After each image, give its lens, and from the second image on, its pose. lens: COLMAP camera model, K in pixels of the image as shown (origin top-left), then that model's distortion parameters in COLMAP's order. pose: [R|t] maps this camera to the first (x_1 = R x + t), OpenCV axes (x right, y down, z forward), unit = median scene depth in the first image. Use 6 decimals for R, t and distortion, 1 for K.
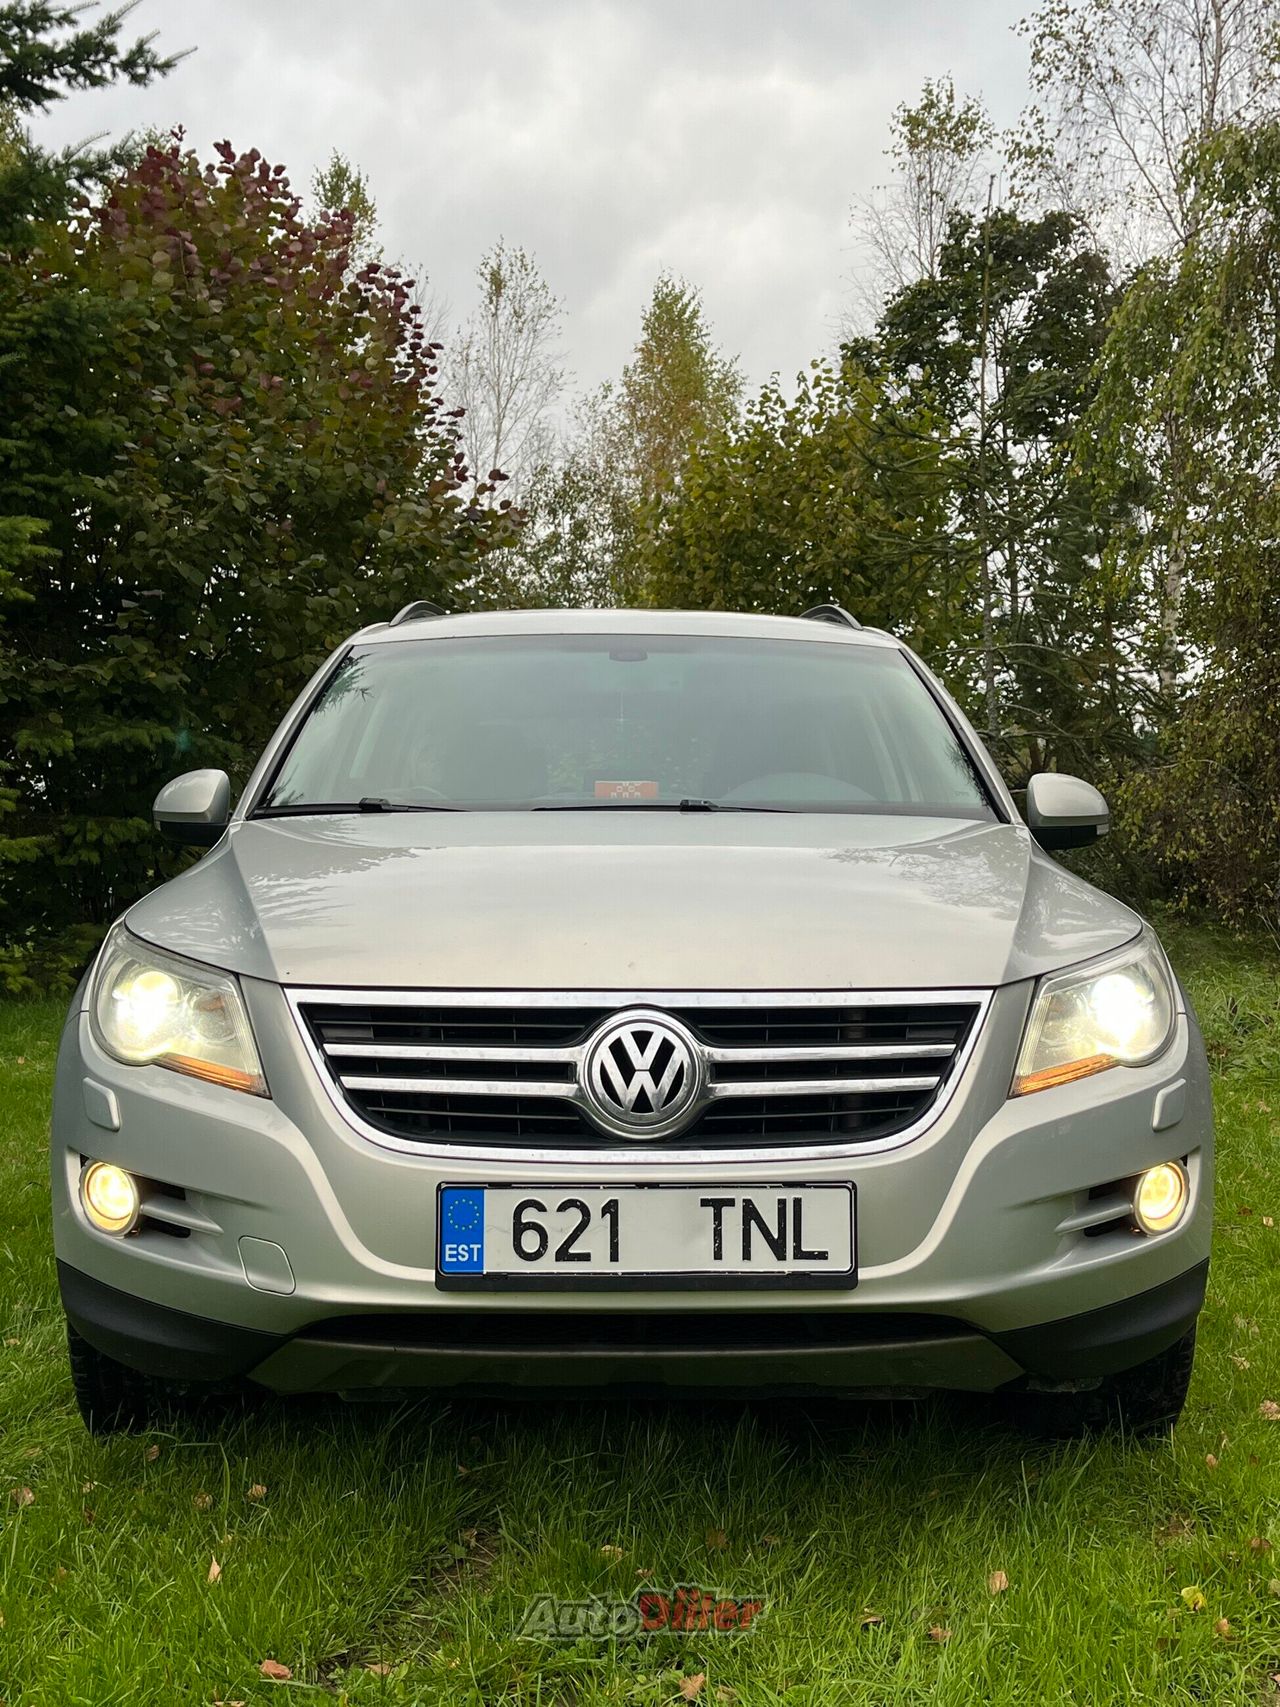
lens RADIAL K [[1892.7, 0, 640.0], [0, 1892.7, 853.5], [0, 0, 1]] dist [0.047550, -0.018854]
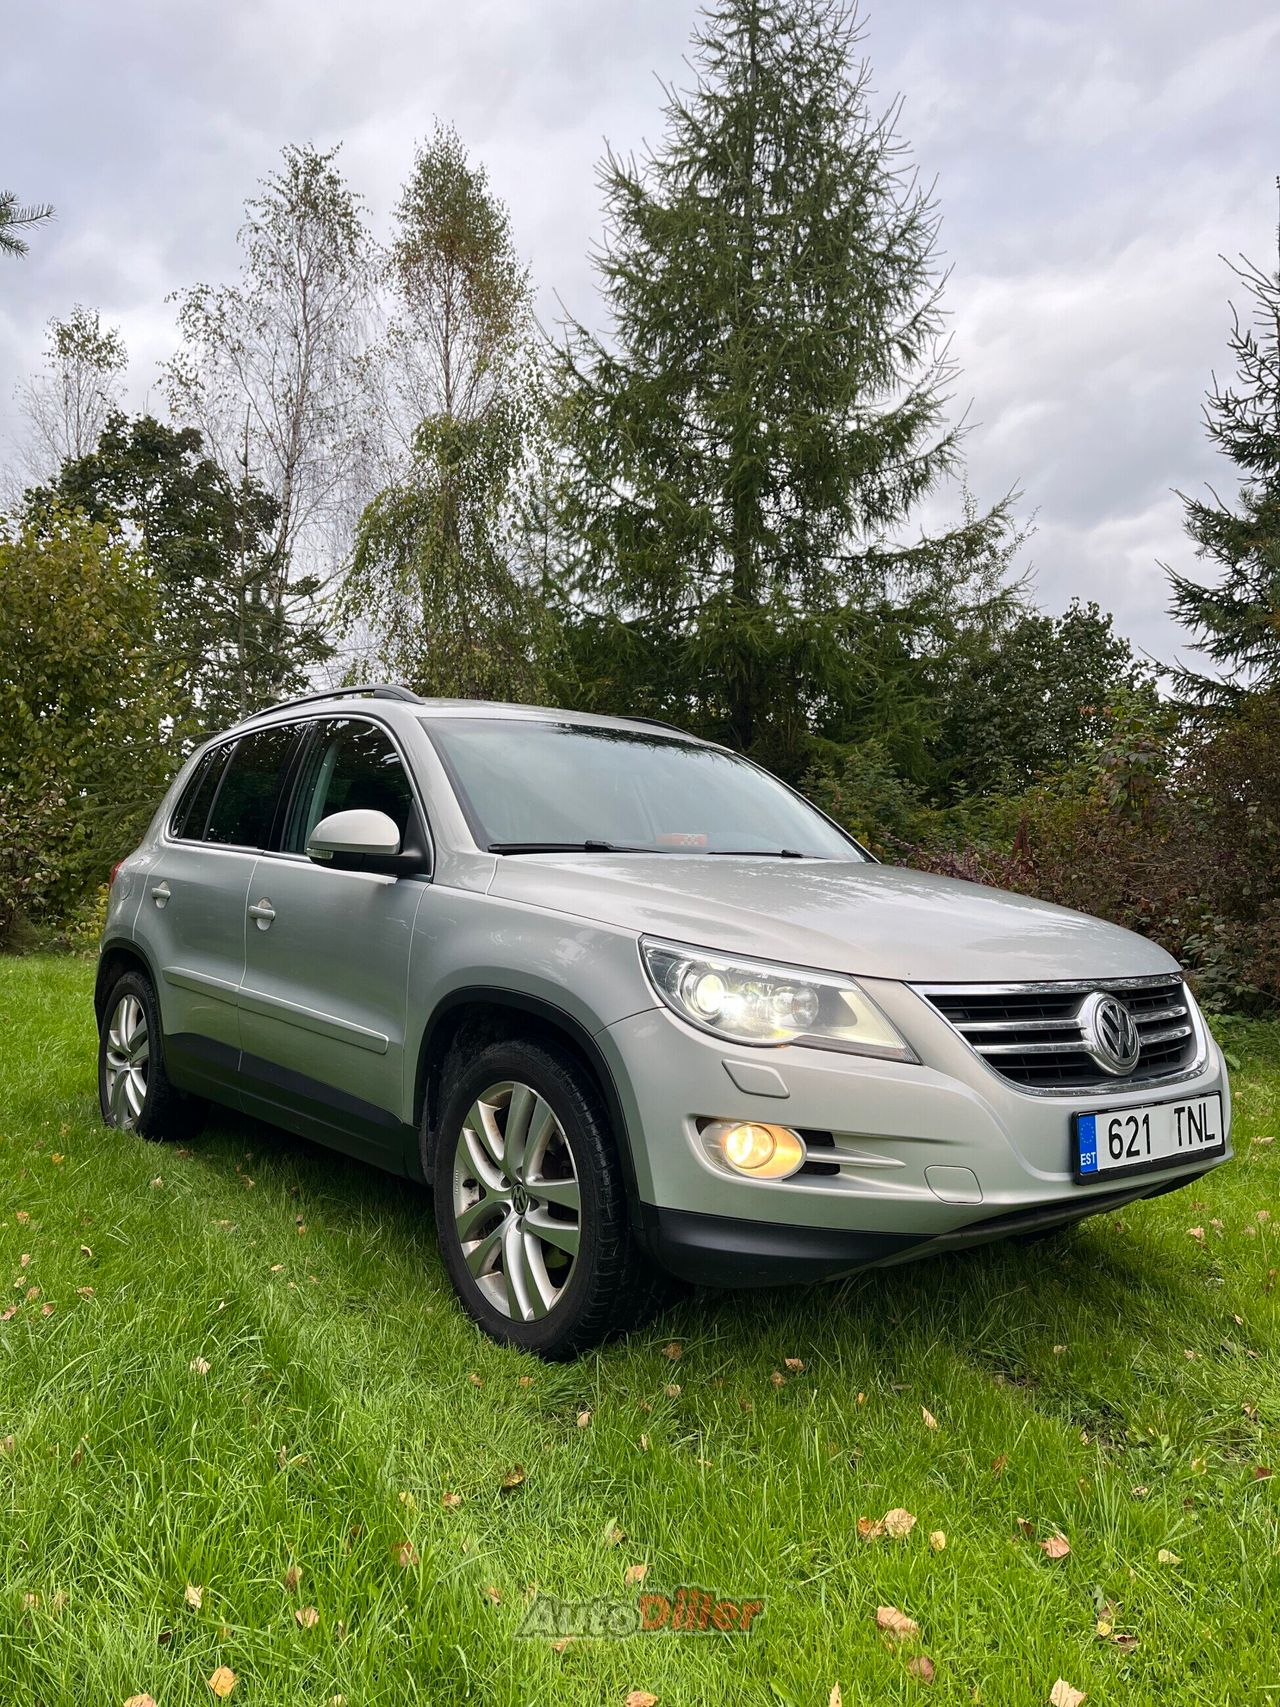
lens RADIAL K [[1250.3, 0, 675.6], [0, 1250.3, 865.7], [0, 0, 1]] dist [0.044028, -0.000899]
pose [[0.801408, 0.026214, 0.597544, -0.901097], [-0.020185, 0.999655, -0.016782, 0.002735], [-0.597778, 0.001388, 0.801661, 0.376855]]
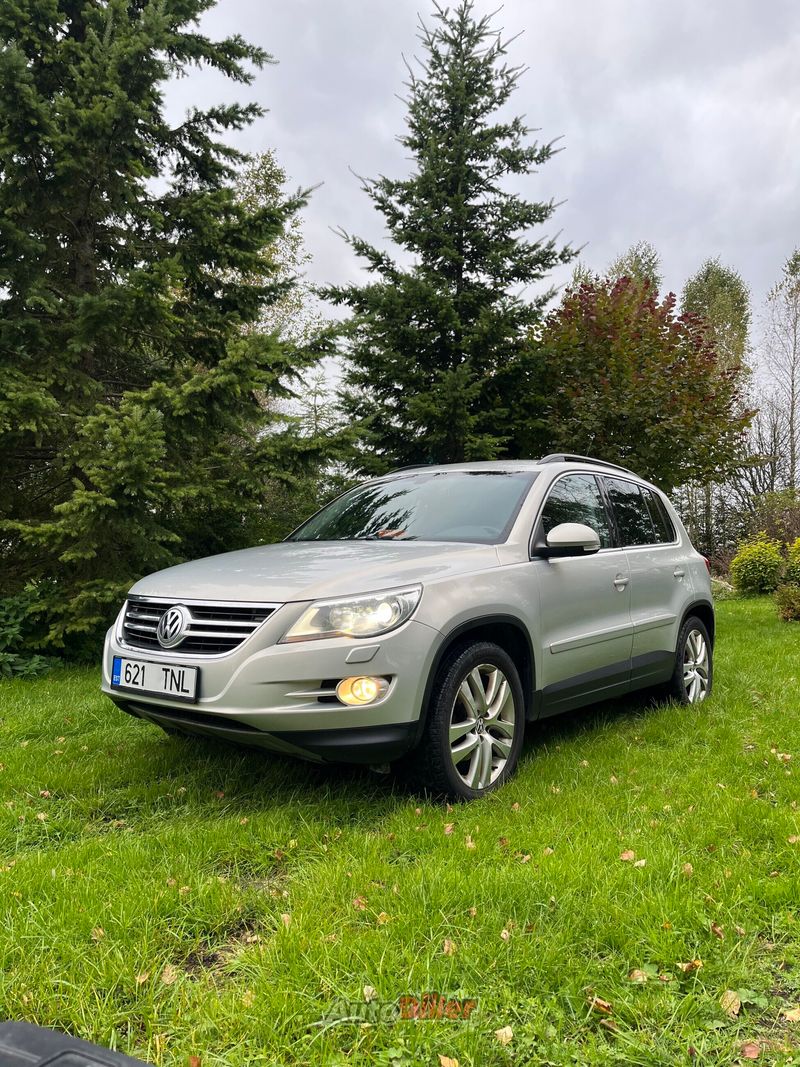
lens RADIAL K [[781.5, 0, 422.2], [0, 781.5, 541.1], [0, 0, 1]] dist [0.044028, -0.000899]
pose [[0.774698, -0.014133, -0.632173, 1.073307], [-0.005644, 0.999556, -0.029263, 0.016211], [0.632306, 0.026238, 0.774275, 0.282568]]
